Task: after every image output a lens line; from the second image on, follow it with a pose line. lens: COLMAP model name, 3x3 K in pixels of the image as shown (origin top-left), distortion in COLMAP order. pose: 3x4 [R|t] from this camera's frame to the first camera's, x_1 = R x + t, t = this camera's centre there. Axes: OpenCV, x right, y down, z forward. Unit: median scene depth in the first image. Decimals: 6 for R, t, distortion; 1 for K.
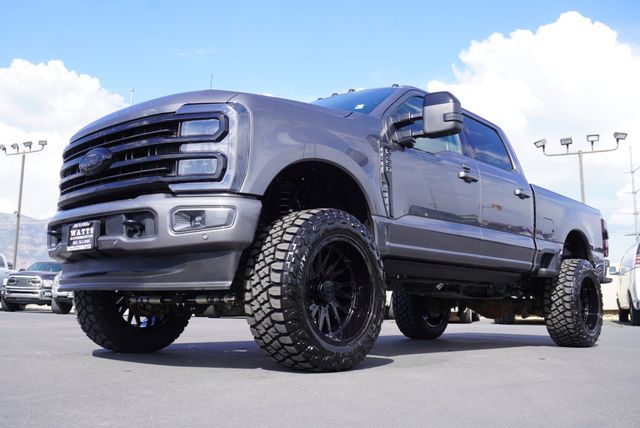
lens RADIAL K [[627.8, 0, 320.3], [0, 627.8, 203.7], [0, 0, 1]] dist [0.003900, 0.000000]
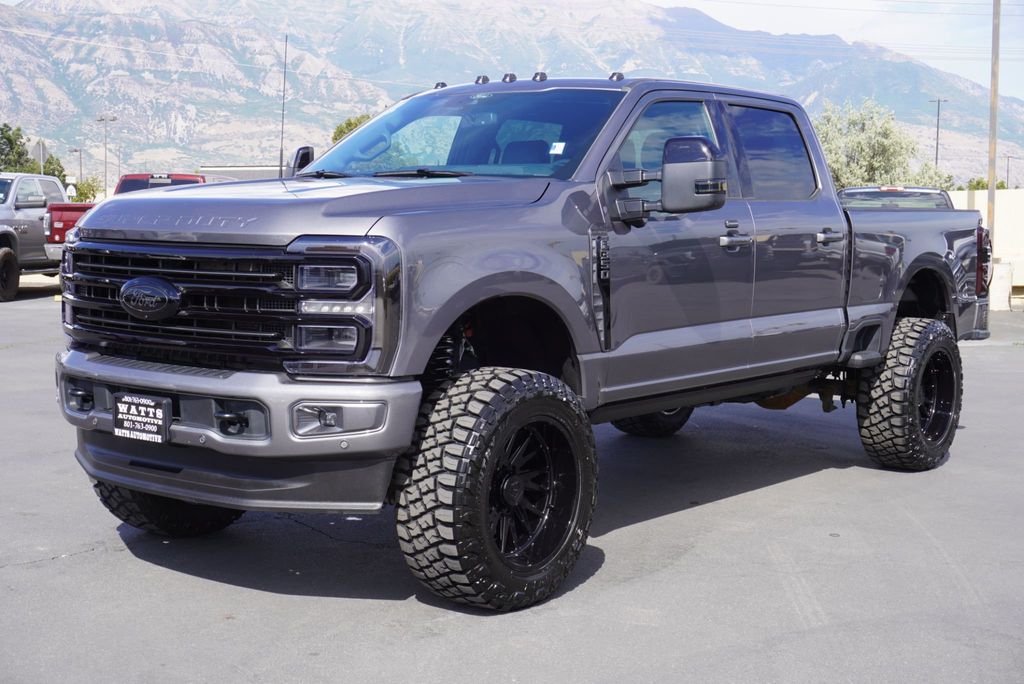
lens RADIAL K [[1423.3, 0, 509.9], [0, 1423.3, 343.1], [0, 0, 1]] dist [0.059789, 0.000000]
pose [[0.998070, -0.007280, 0.061673, -0.085815], [-0.008205, 0.968939, 0.247164, -0.395945], [-0.061557, -0.247193, 0.967009, -0.448305]]
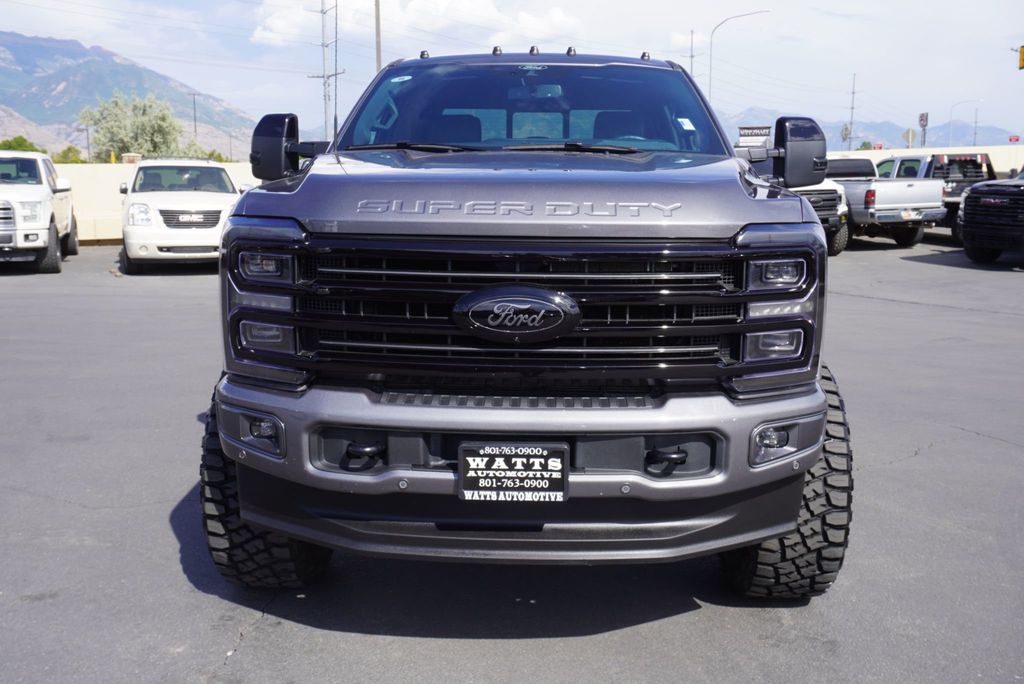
lens RADIAL K [[1004.5, 0, 540.1], [0, 1004.5, 303.1], [0, 0, 1]] dist [0.003900, 0.000000]
pose [[0.754291, -0.089536, 0.650407, -0.871166], [-0.097649, 0.964339, 0.245998, -0.276027], [-0.649238, -0.249065, 0.718649, 0.446893]]
